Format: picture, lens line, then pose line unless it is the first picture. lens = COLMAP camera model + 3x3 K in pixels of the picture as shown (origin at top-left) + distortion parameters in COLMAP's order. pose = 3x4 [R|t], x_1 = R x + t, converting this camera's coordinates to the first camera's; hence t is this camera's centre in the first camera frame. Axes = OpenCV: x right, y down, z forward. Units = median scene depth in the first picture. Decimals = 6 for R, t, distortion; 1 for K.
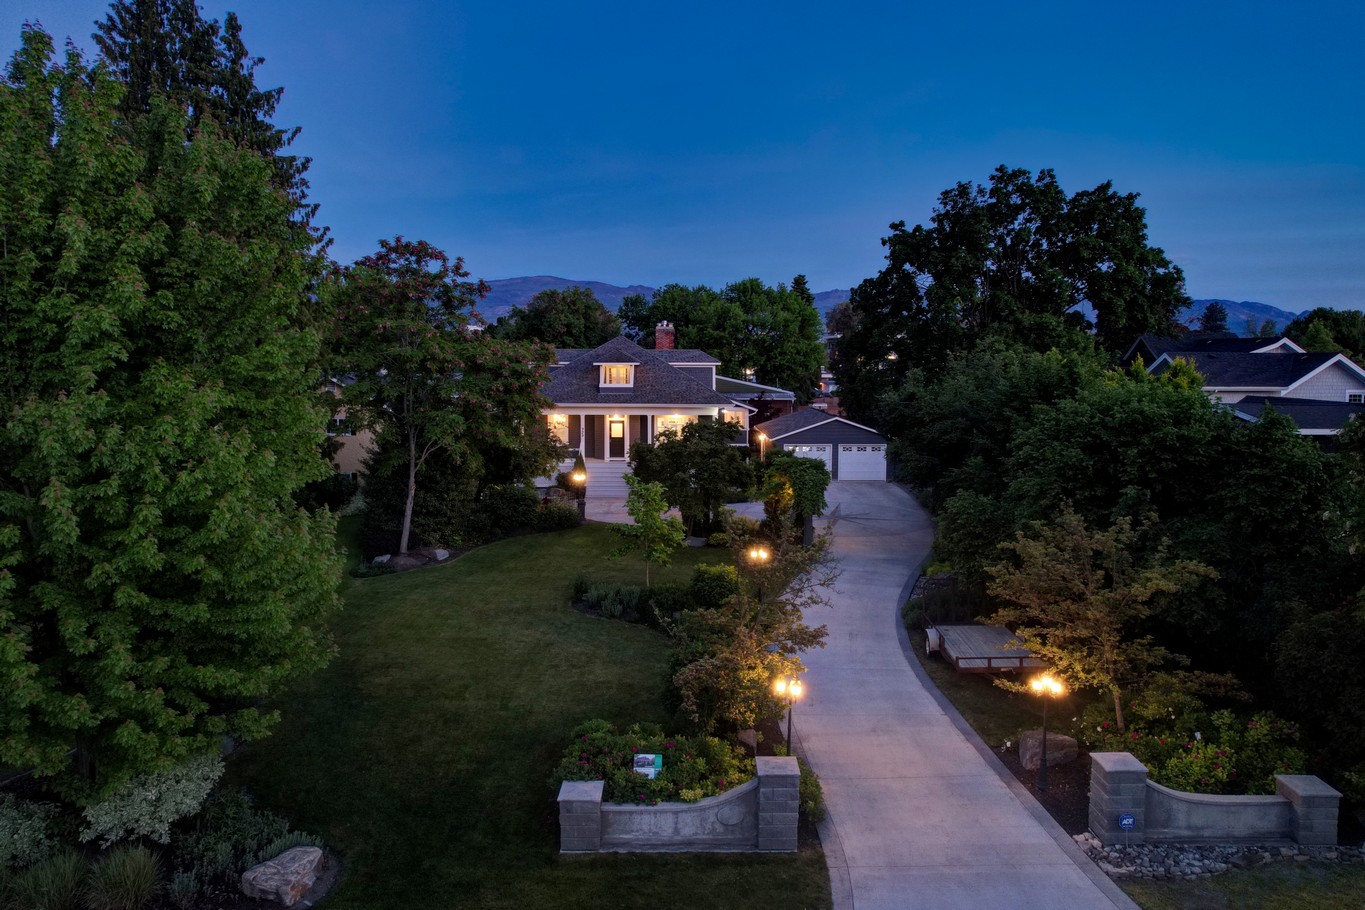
lens RADIAL K [[945.2, 0, 644.3], [0, 945.2, 449.9], [0, 0, 1]] dist [-0.008477, 0.000691]
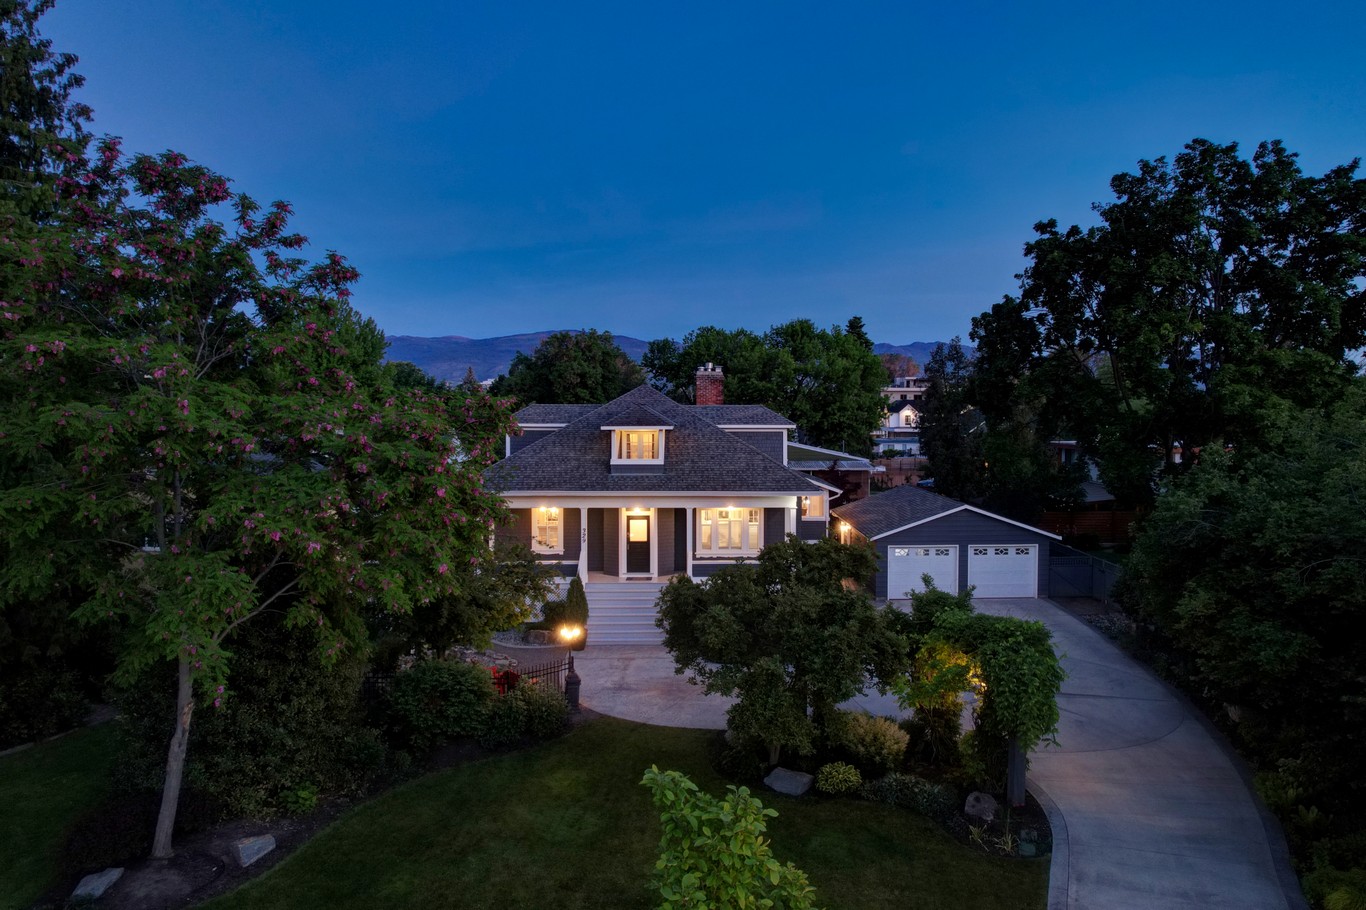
lens RADIAL K [[1030.1, 0, 683.0], [0, 1030.1, 455.0], [0, 0, 1]] dist [0.000798, 0.001144]
pose [[0.999937, -0.000750, 0.011203, -0.006103], [0.001375, 0.998439, -0.055842, -0.030802], [-0.011144, 0.055854, 0.998377, 0.279286]]
